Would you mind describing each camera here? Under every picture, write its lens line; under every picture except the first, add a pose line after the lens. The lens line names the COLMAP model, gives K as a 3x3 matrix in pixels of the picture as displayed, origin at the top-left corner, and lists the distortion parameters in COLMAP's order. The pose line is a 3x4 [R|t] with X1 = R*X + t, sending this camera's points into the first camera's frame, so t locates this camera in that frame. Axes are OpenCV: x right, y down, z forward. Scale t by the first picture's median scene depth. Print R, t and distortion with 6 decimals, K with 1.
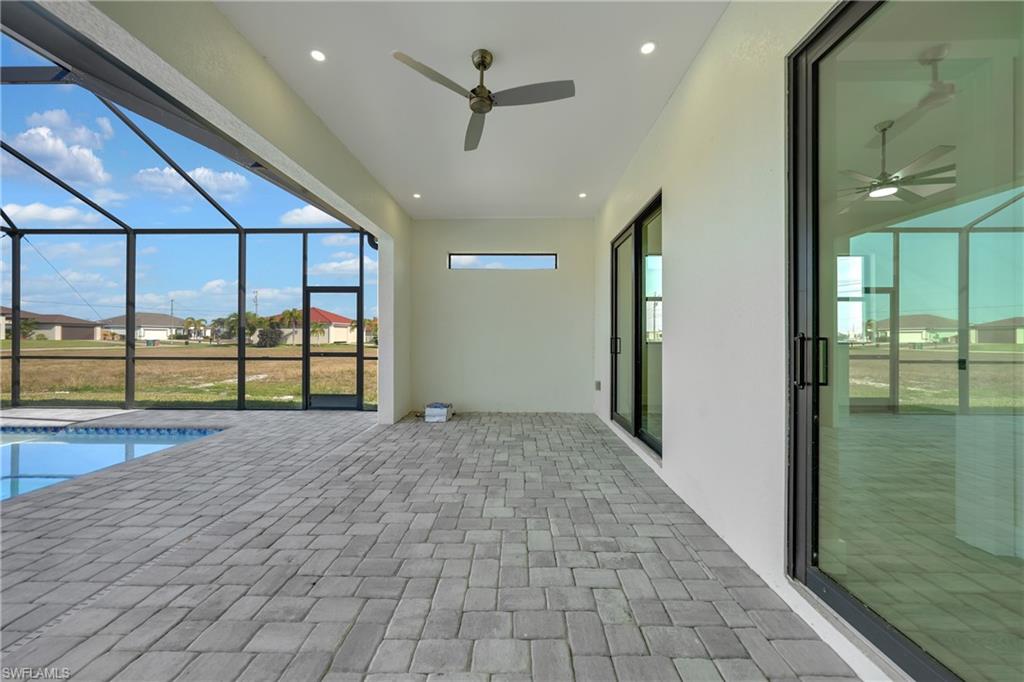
lens RADIAL K [[357.7, 0, 509.0], [0, 357.7, 338.3], [0, 0, 1]] dist [-0.002086, 0.000126]
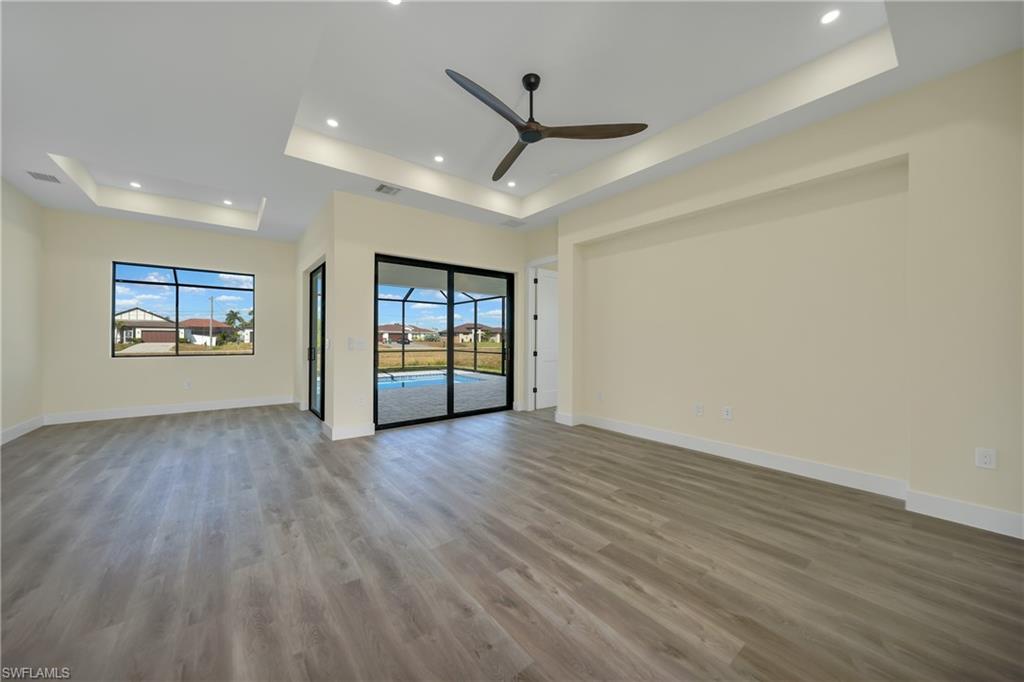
lens RADIAL K [[357.7, 0, 509.0], [0, 357.7, 338.3], [0, 0, 1]] dist [-0.002086, 0.000126]
pose [[0.639059, -0.002425, -0.769154, 0.576957], [-0.004907, 0.999962, -0.007229, -0.011763], [0.769142, 0.008394, 0.639023, -0.221043]]
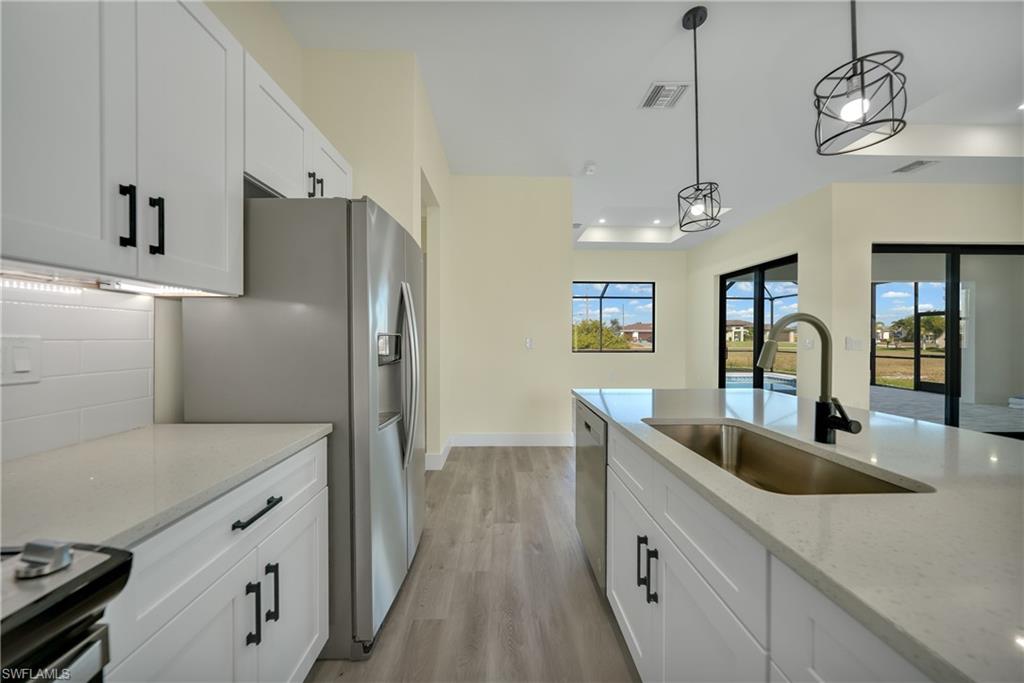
lens RADIAL K [[356.8, 0, 505.7], [0, 356.8, 340.6], [0, 0, 1]] dist [0.000137, 0.000015]
pose [[0.044750, 0.006566, -0.998977, 0.509247], [-0.005414, 0.999965, 0.006330, -0.011766], [0.998984, 0.005125, 0.044784, -0.487792]]
